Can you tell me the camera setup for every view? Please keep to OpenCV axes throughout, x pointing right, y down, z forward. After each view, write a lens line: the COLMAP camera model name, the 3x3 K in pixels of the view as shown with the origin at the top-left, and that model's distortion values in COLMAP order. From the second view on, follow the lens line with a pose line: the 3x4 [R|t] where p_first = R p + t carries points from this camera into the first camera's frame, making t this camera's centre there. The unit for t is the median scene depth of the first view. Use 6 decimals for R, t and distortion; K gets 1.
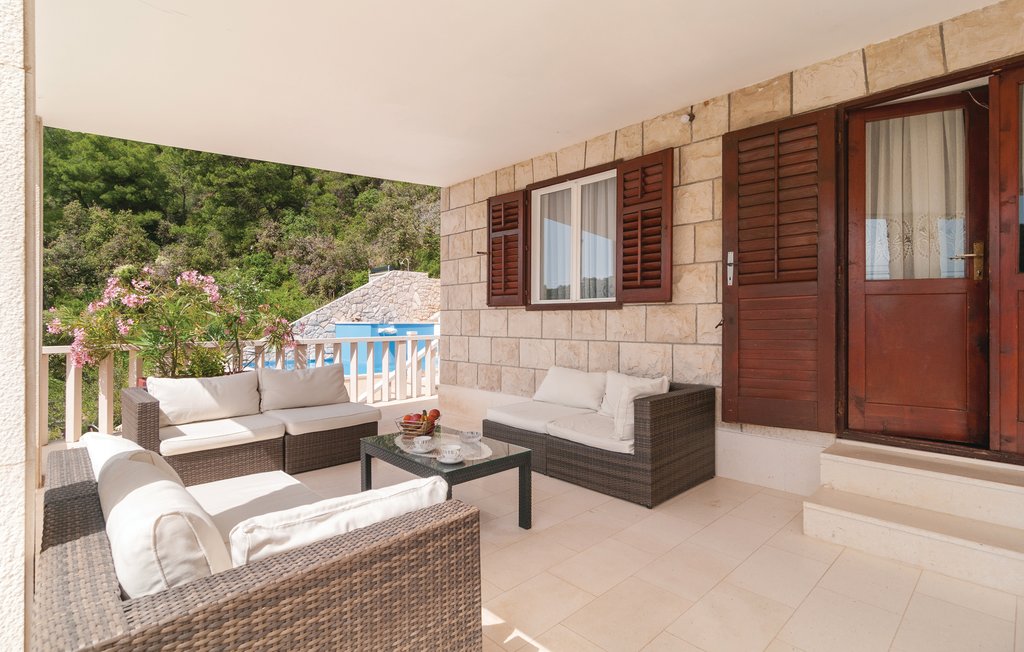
lens RADIAL K [[493.0, 0, 507.4], [0, 493.0, 322.3], [0, 0, 1]] dist [0.041211, -0.000039]
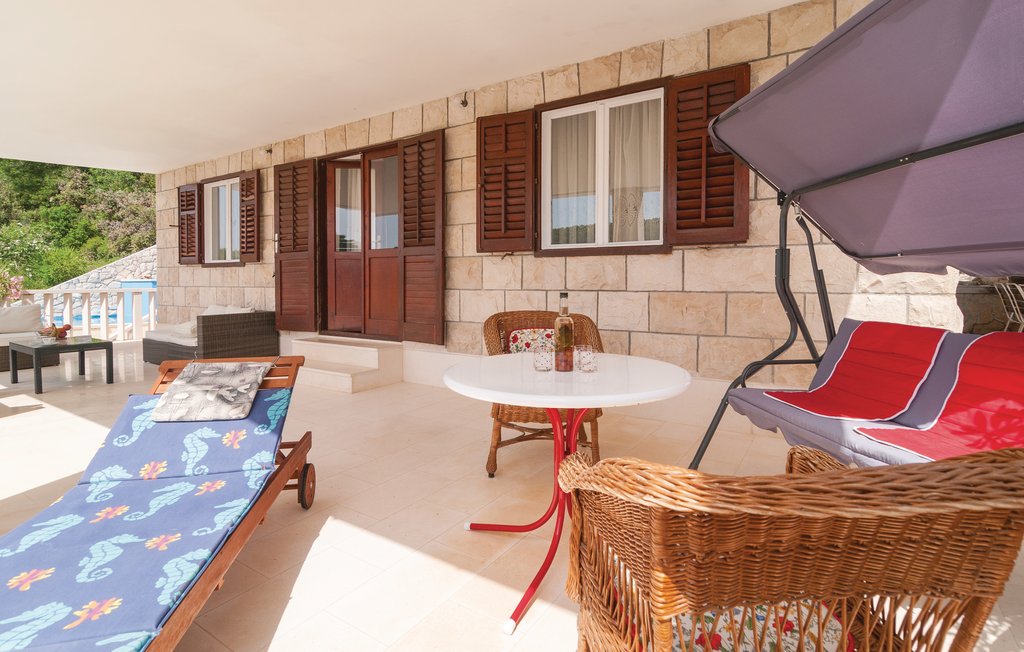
lens RADIAL K [[550.2, 0, 510.2], [0, 550.2, 287.4], [0, 0, 1]] dist [-0.000034, 0.078405]
pose [[0.986550, -0.009502, 0.163182, 0.632724], [0.007967, 0.999918, 0.010062, 0.024087], [-0.163264, -0.008626, 0.986545, -0.711372]]
